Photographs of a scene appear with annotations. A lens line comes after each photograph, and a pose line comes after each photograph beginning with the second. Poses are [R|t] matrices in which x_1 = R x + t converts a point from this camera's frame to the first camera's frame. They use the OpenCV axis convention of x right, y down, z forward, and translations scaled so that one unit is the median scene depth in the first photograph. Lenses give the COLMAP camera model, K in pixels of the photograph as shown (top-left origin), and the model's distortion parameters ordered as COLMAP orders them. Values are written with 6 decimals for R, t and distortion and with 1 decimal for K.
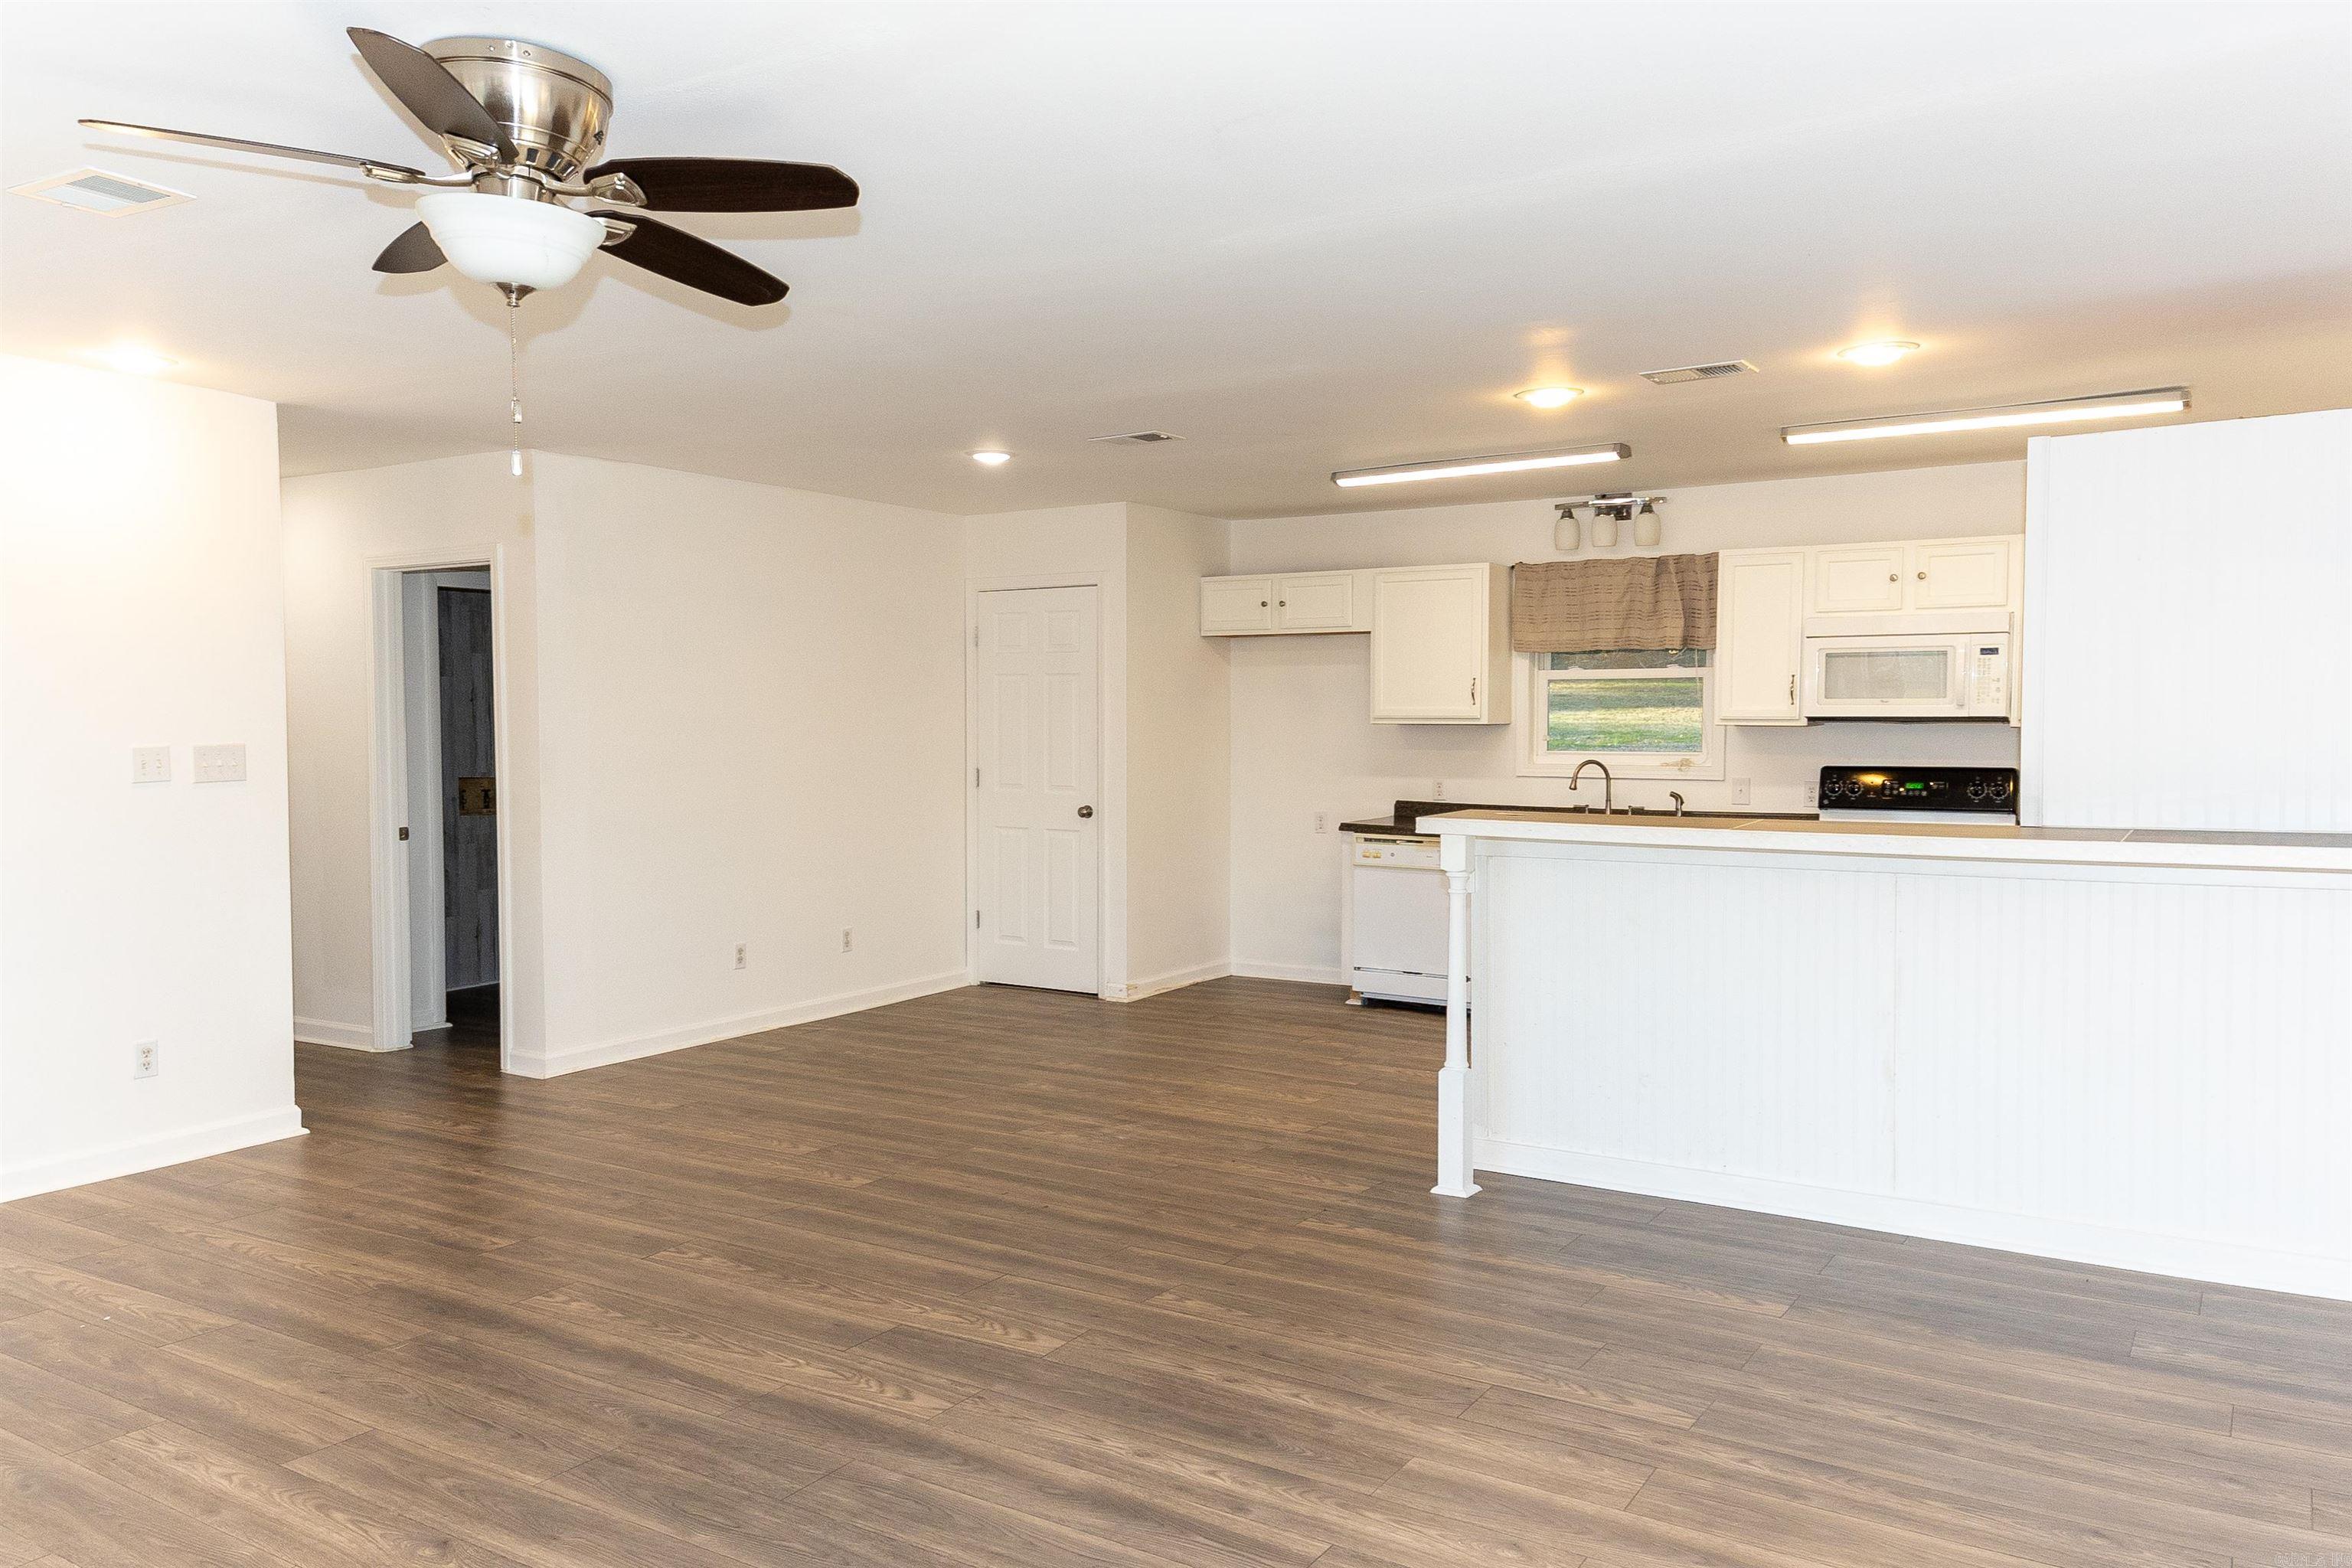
lens RADIAL K [[1716.4, 0, 1171.2], [0, 1716.4, 788.7], [0, 0, 1]] dist [0.105092, -0.094646]
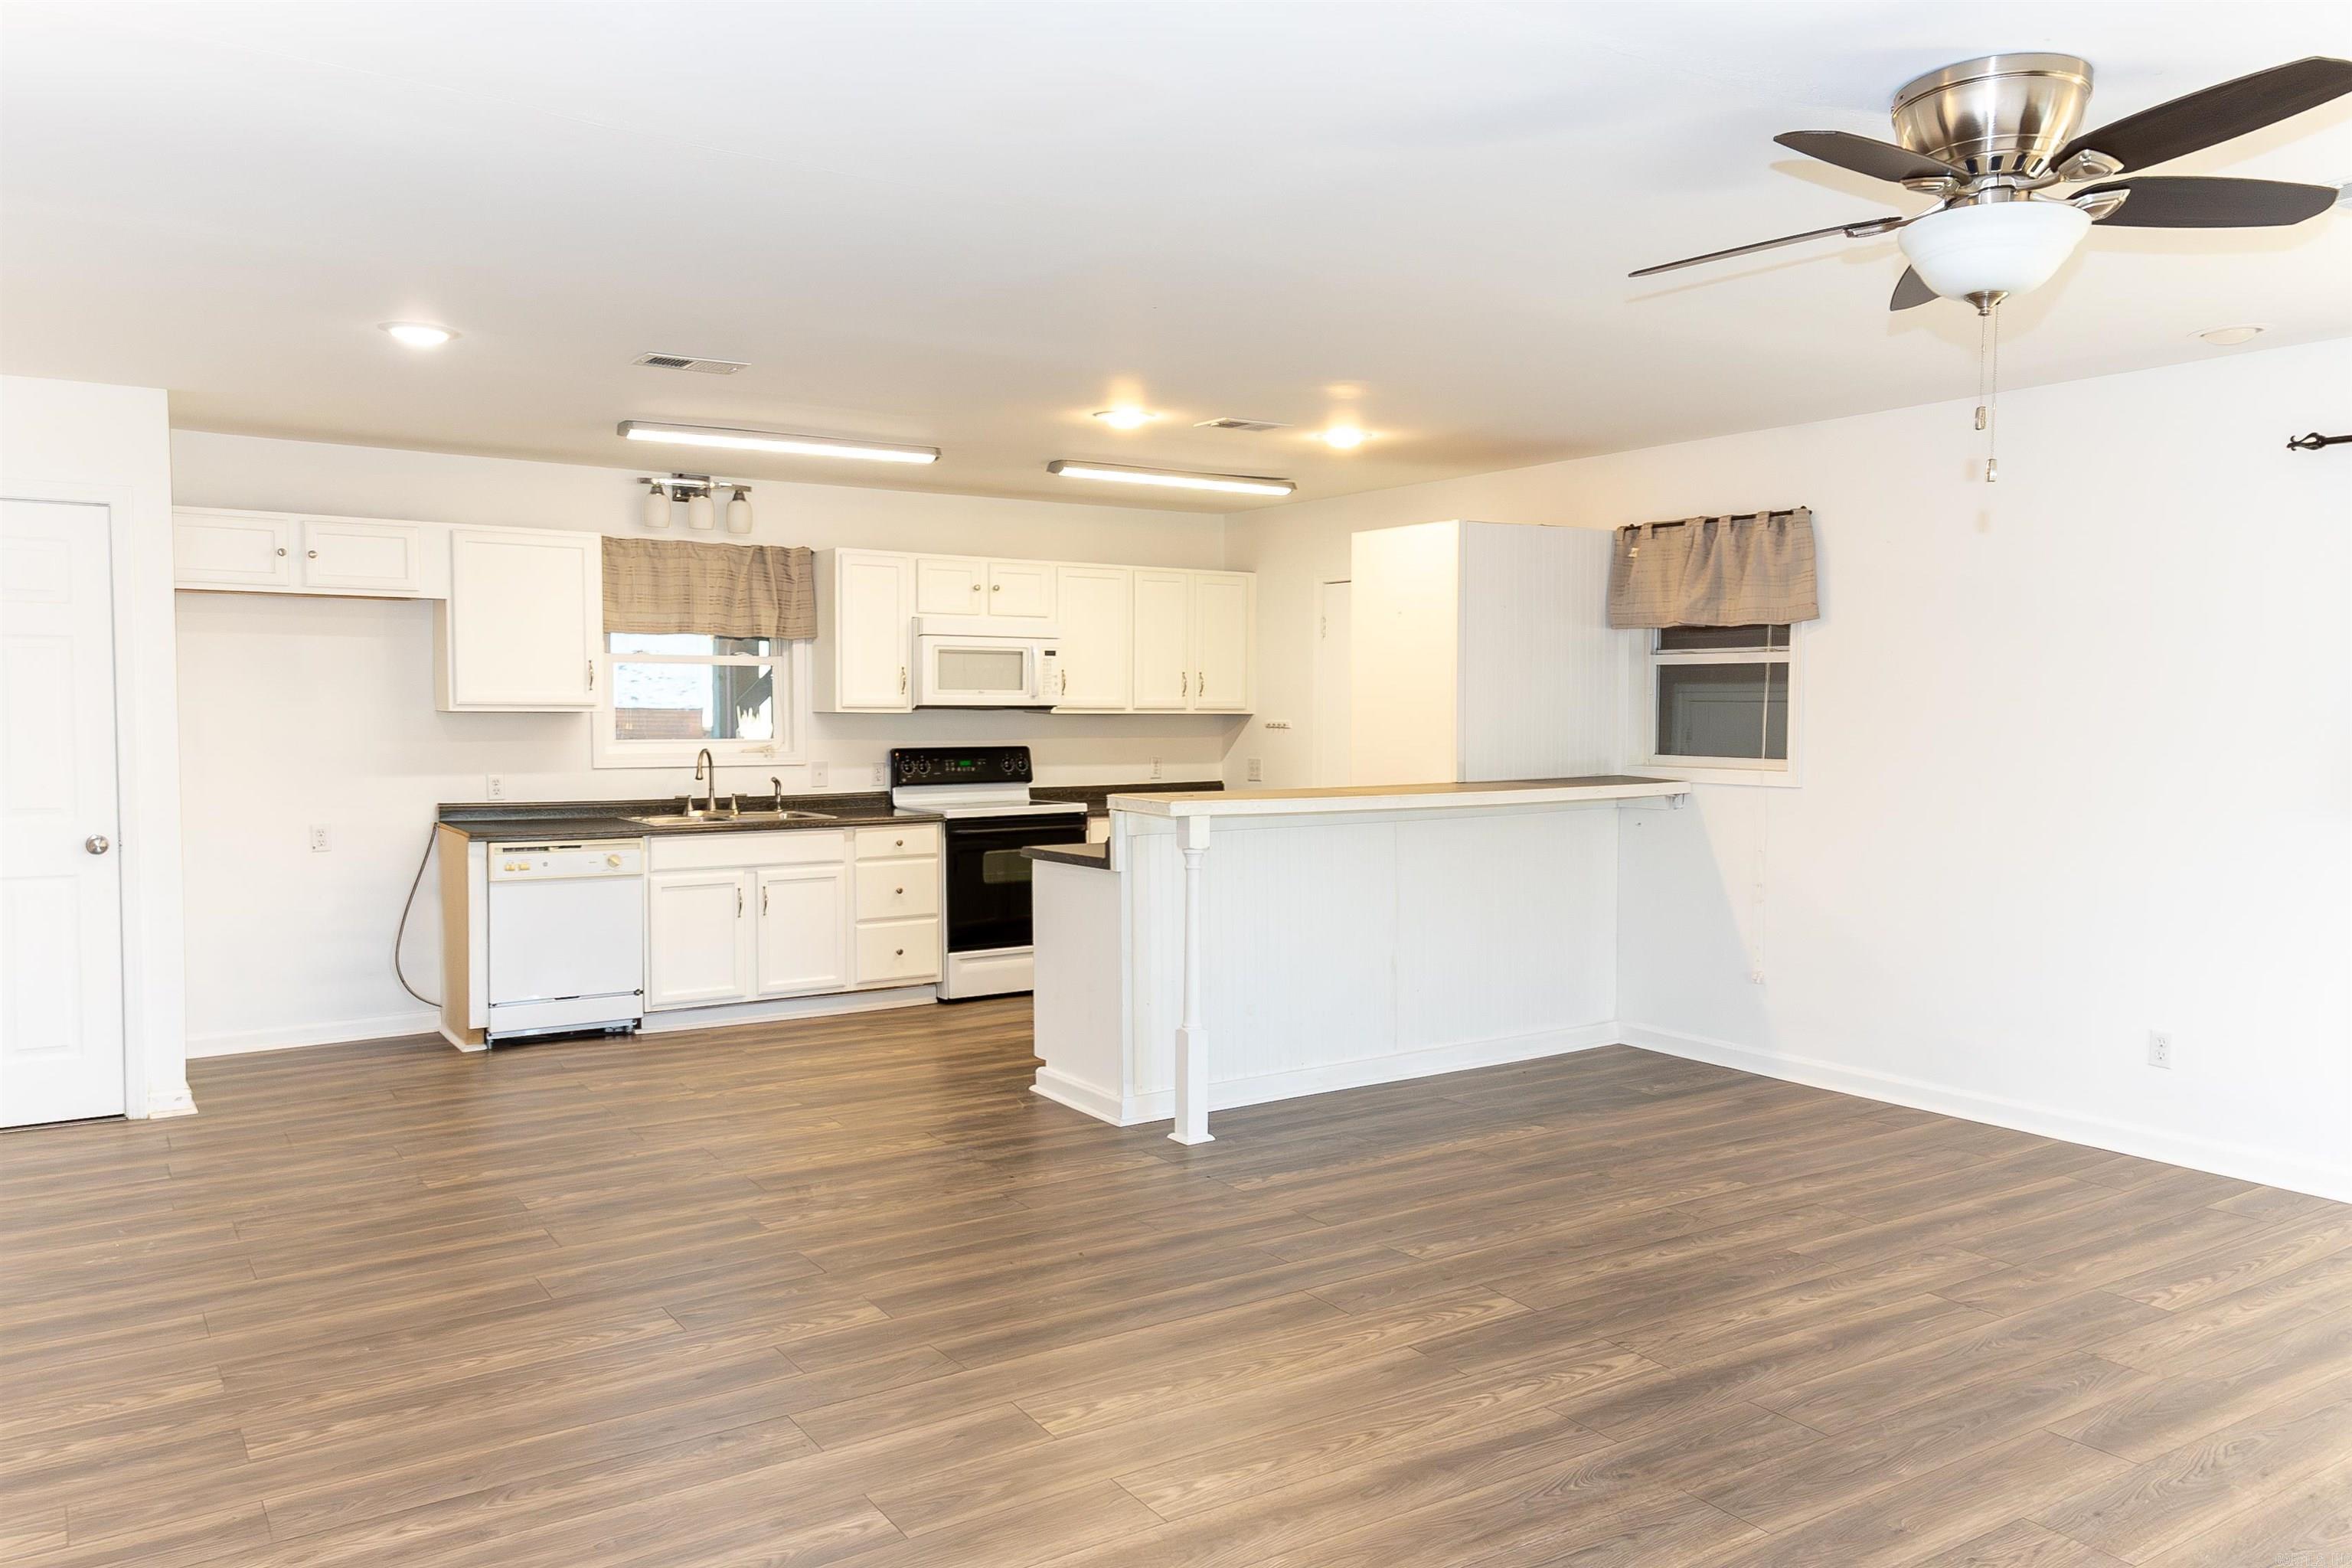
lens RADIAL K [[1716.4, 0, 1171.2], [0, 1716.4, 788.7], [0, 0, 1]] dist [0.105092, -0.094646]
pose [[0.397082, -0.046409, 0.916609, -0.603313], [0.035263, 0.998755, 0.035291, -0.021134], [-0.917106, 0.018309, 0.398224, 0.412147]]
